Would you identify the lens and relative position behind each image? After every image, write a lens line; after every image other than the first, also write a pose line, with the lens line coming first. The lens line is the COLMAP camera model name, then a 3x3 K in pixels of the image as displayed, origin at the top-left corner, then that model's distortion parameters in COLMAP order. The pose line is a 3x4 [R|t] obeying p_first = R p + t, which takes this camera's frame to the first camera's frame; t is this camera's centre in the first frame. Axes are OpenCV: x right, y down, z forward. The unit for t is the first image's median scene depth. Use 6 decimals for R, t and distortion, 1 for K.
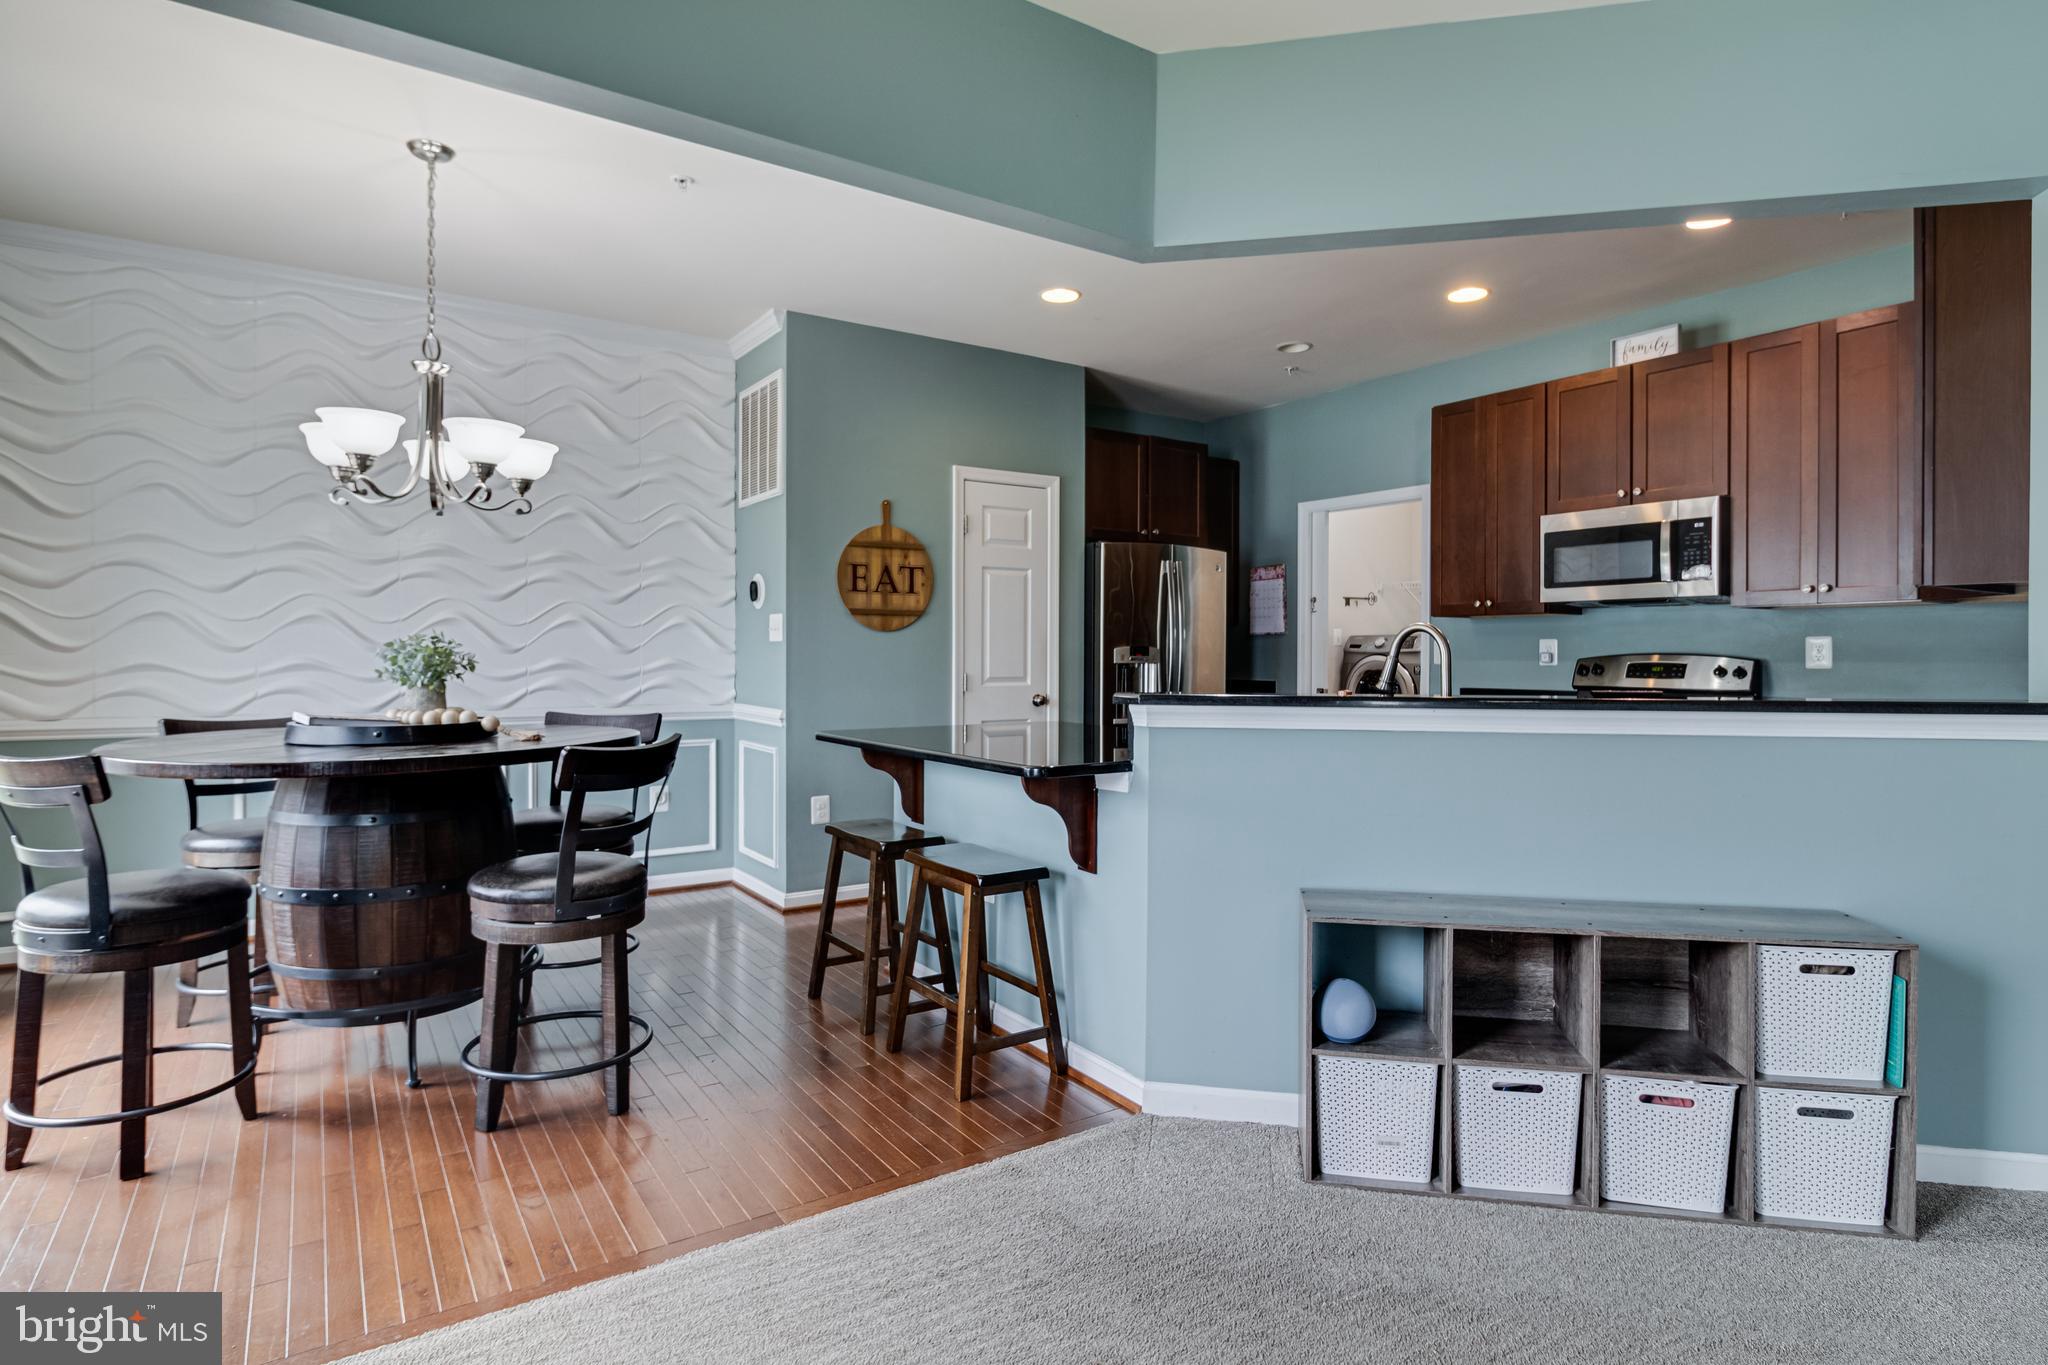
lens RADIAL K [[1066.1, 0, 1027.1], [0, 1066.1, 661.7], [0, 0, 1]] dist [-0.004501, -0.000601]
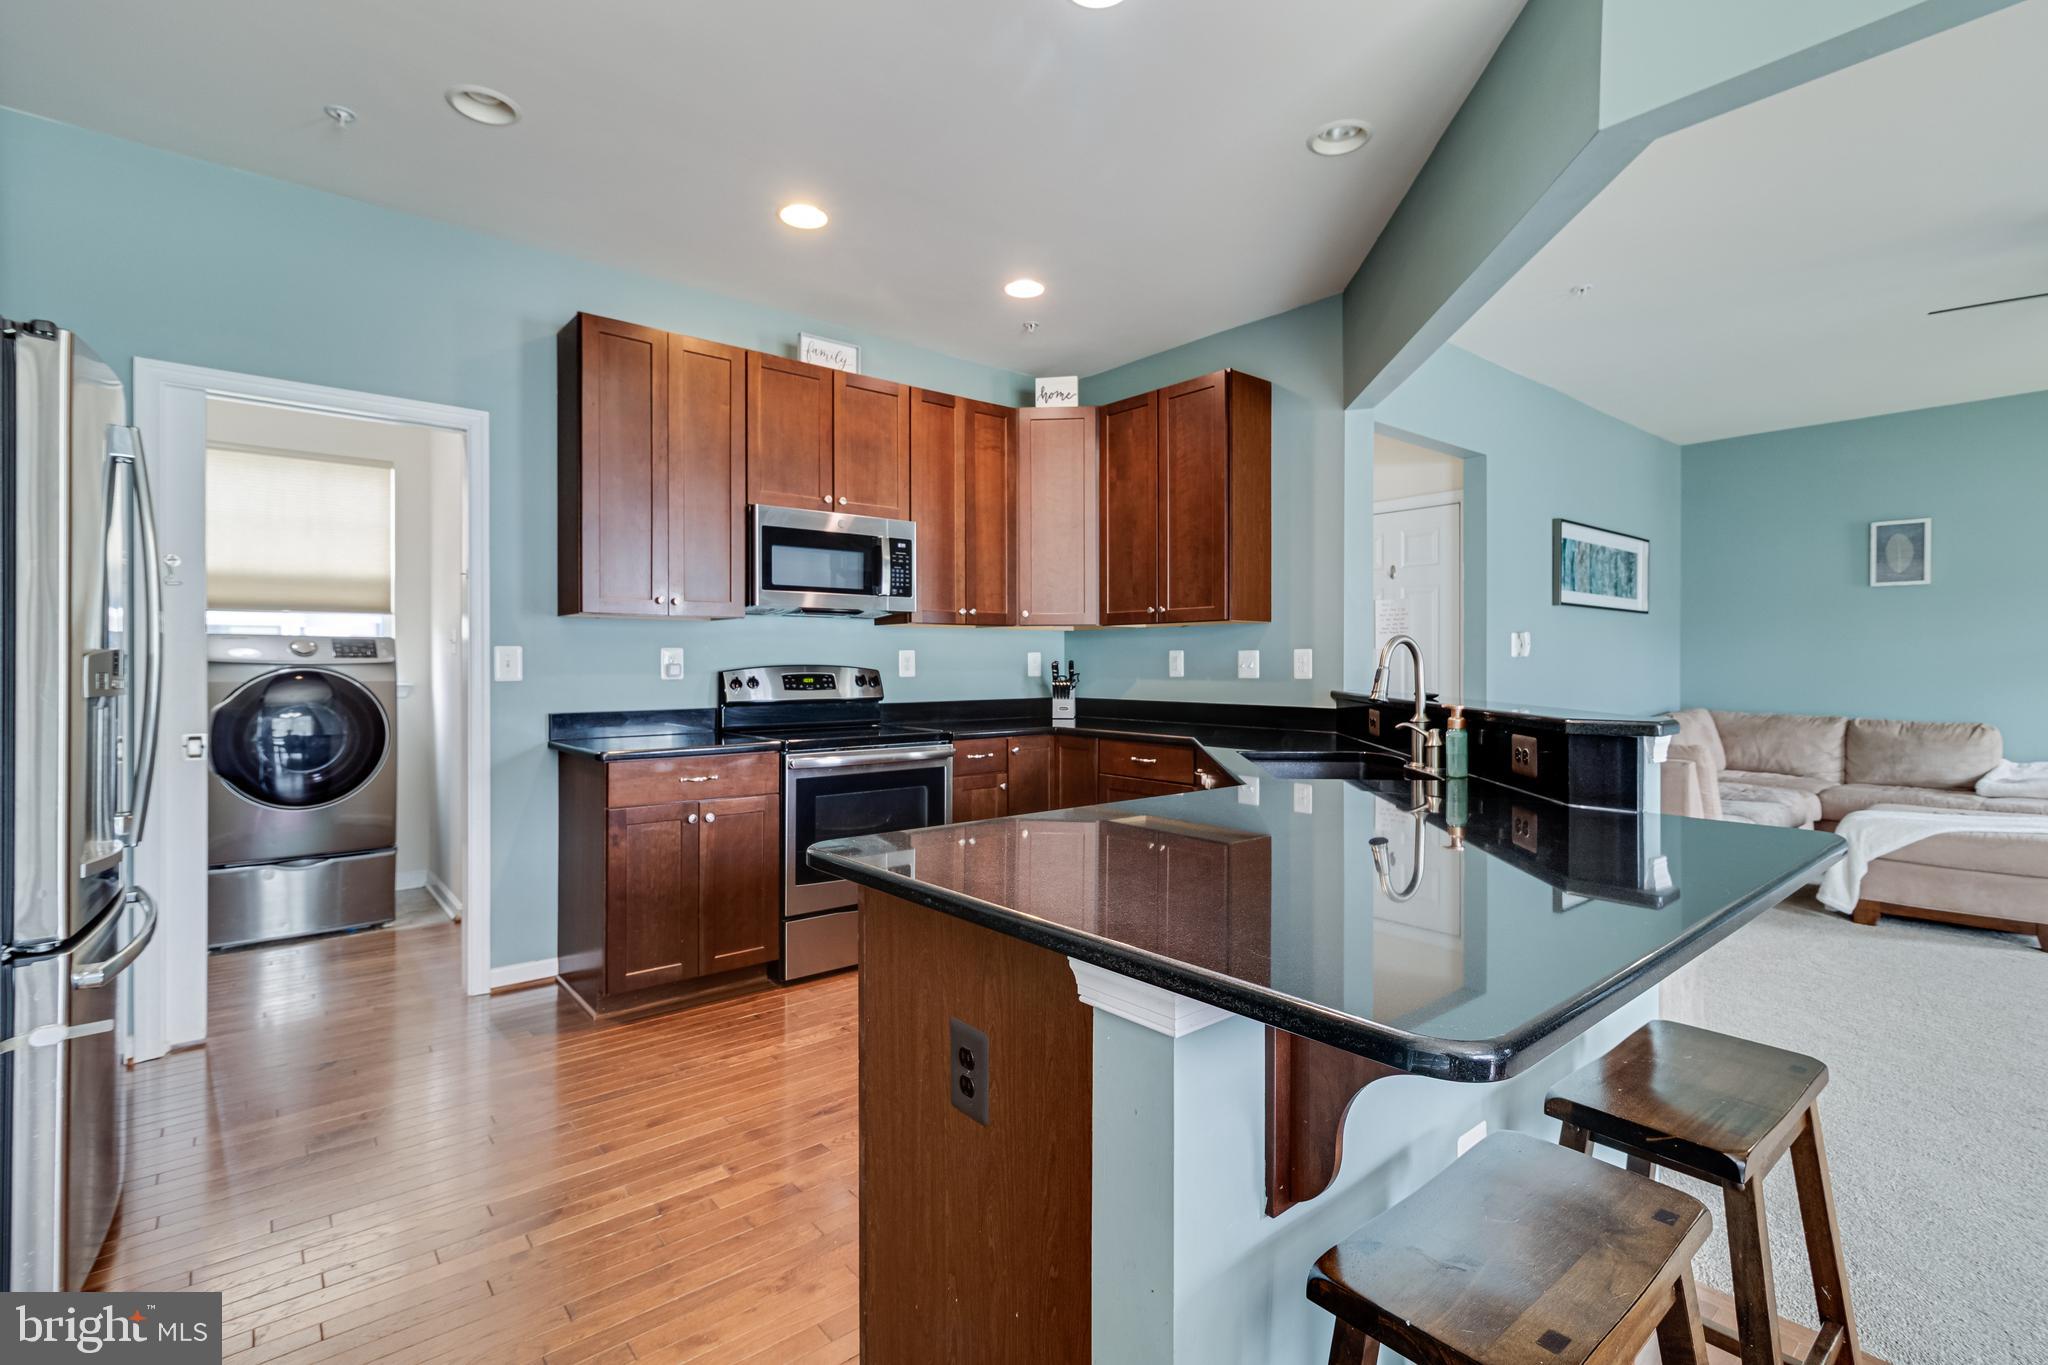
lens RADIAL K [[947.8, 0, 1022.7], [0, 947.8, 663.9], [0, 0, 1]] dist [0.004996, -0.000595]
pose [[-0.106054, -0.002377, 0.994358, -0.331625], [0.009161, 0.999952, 0.003367, -0.010659], [-0.994318, 0.009466, -0.106027, 0.966568]]
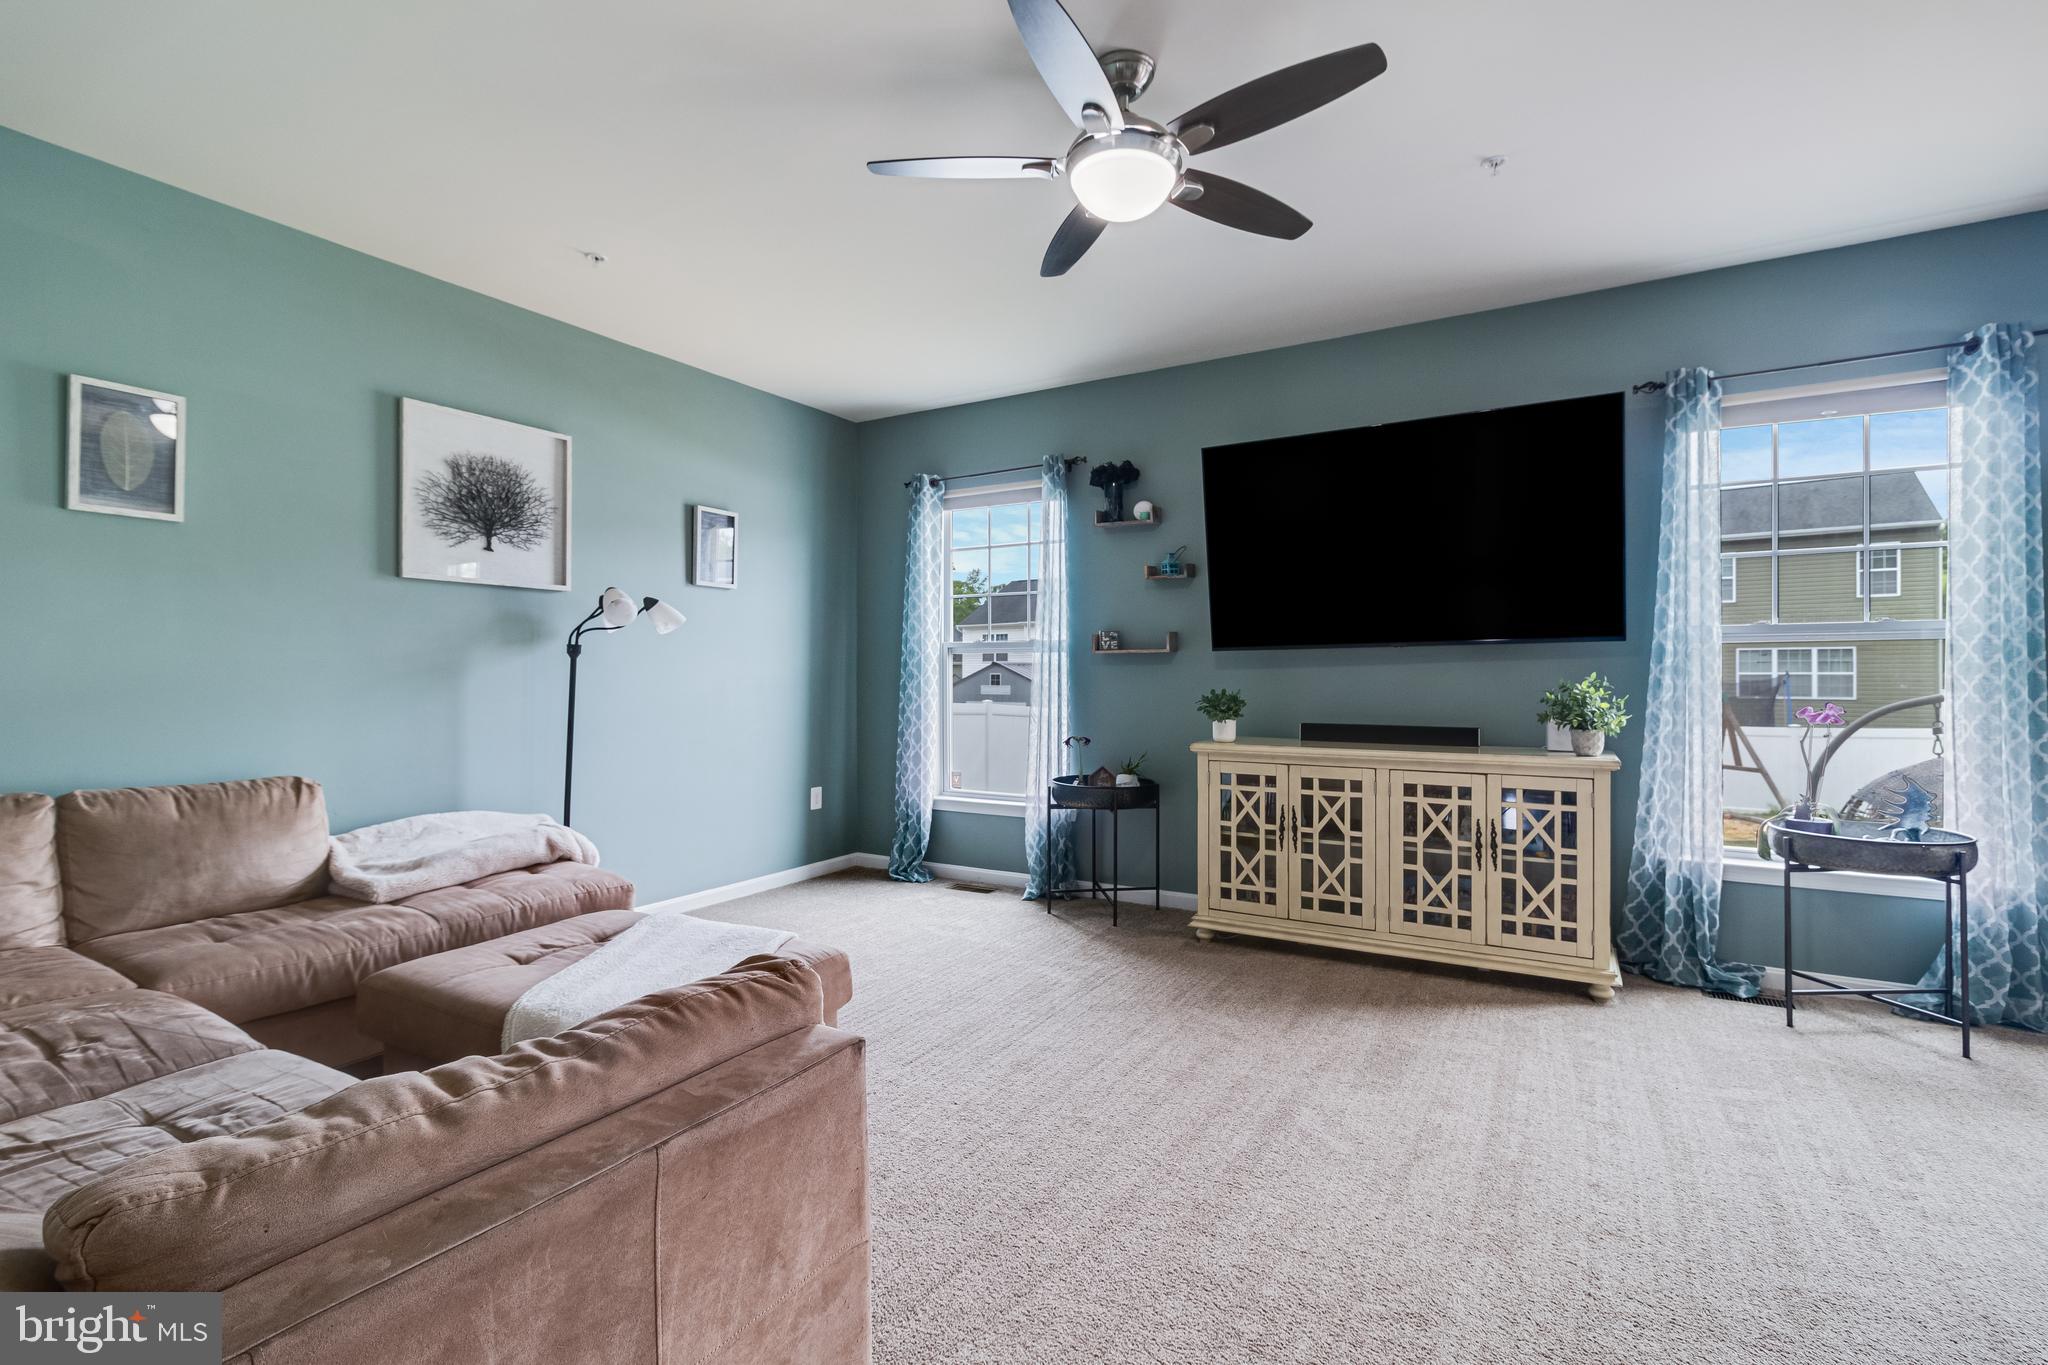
lens RADIAL K [[947.8, 0, 1015.3], [0, 947.8, 676.2], [0, 0, 1]] dist [0.004996, -0.000595]
pose [[-0.904300, -0.000141, -0.426899, 0.589893], [-0.004951, 0.999936, 0.010159, -0.003042], [0.426870, 0.011300, -0.904242, 0.467705]]
